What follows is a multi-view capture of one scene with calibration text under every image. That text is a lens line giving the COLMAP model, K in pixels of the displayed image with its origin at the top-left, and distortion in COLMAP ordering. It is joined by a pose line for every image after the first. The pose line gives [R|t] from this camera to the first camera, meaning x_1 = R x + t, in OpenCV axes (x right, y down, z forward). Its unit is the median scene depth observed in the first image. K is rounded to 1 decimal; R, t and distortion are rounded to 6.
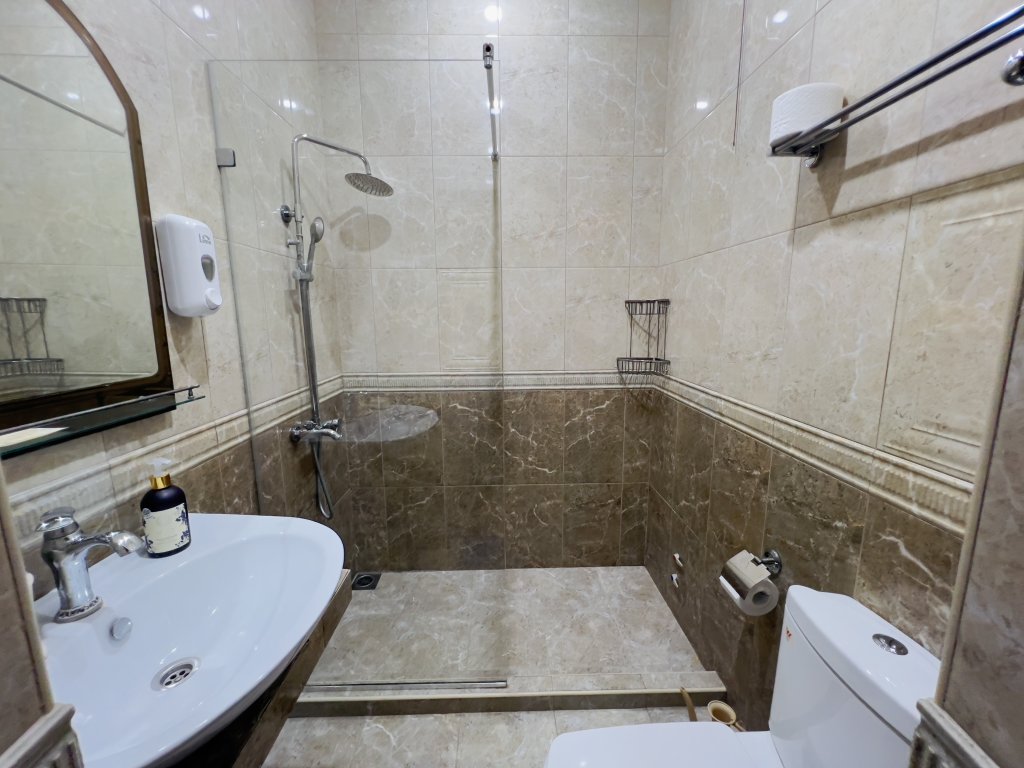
lens RADIAL K [[411.9, 0, 510.8], [0, 411.9, 383.1], [0, 0, 1]] dist [-0.002627, 0.000570]
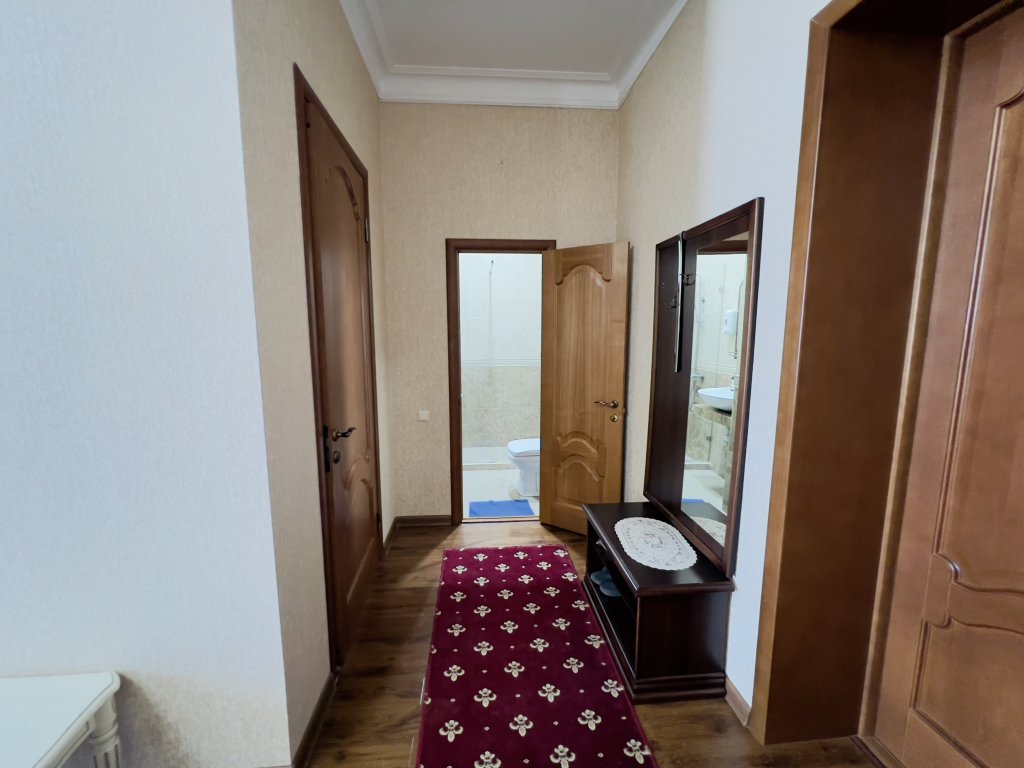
lens RADIAL K [[411.9, 0, 509.4], [0, 411.9, 383.5], [0, 0, 1]] dist [-0.002627, 0.000570]
pose [[0.998339, 0.000028, 0.057612, -0.058998], [0.002079, 0.999331, -0.036512, 0.194172], [-0.057574, 0.036571, 0.997671, -1.315075]]
